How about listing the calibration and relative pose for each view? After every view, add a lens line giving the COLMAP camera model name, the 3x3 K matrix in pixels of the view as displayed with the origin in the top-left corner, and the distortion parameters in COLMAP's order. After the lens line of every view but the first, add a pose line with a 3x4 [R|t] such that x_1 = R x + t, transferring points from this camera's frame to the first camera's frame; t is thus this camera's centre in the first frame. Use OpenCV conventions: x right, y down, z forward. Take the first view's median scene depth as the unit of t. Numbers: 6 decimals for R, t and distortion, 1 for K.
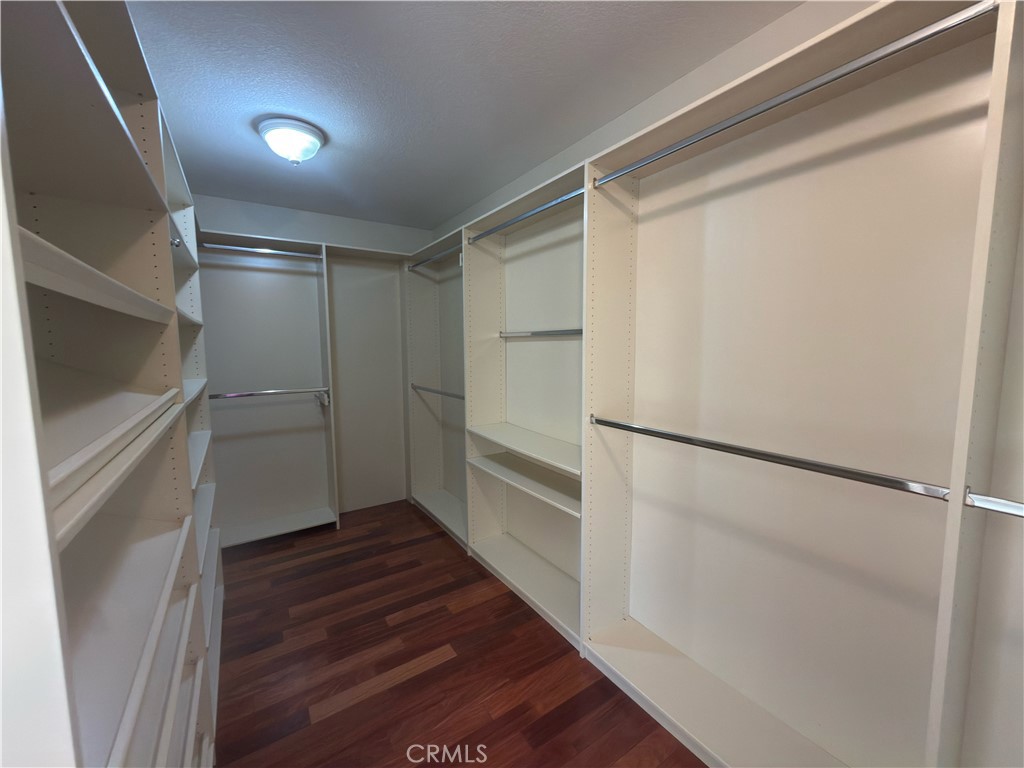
lens RADIAL K [[404.4, 0, 512.0], [0, 404.4, 384.0], [0, 0, 1]] dist [0.000189, 0.000017]
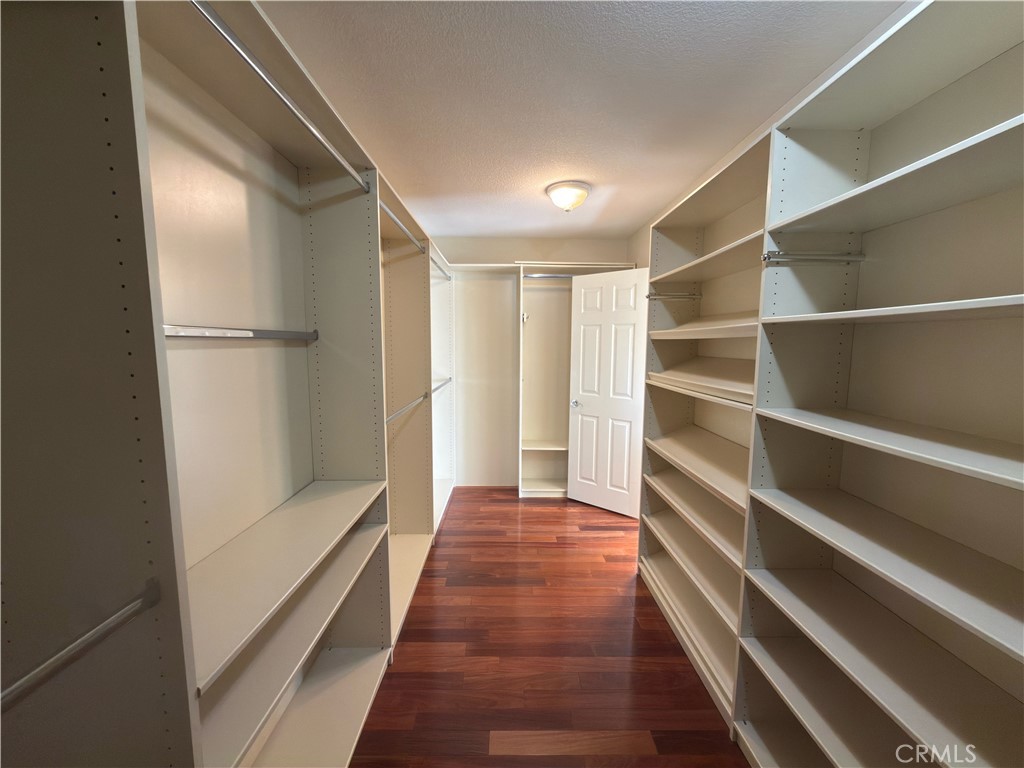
lens RADIAL K [[404.4, 0, 512.0], [0, 404.4, 384.0], [0, 0, 1]] dist [0.000189, 0.000017]
pose [[-0.836401, -0.049523, 0.545876, -0.626306], [0.052528, 0.984084, 0.169763, -0.172769], [-0.545595, 0.170664, -0.820488, 1.632461]]
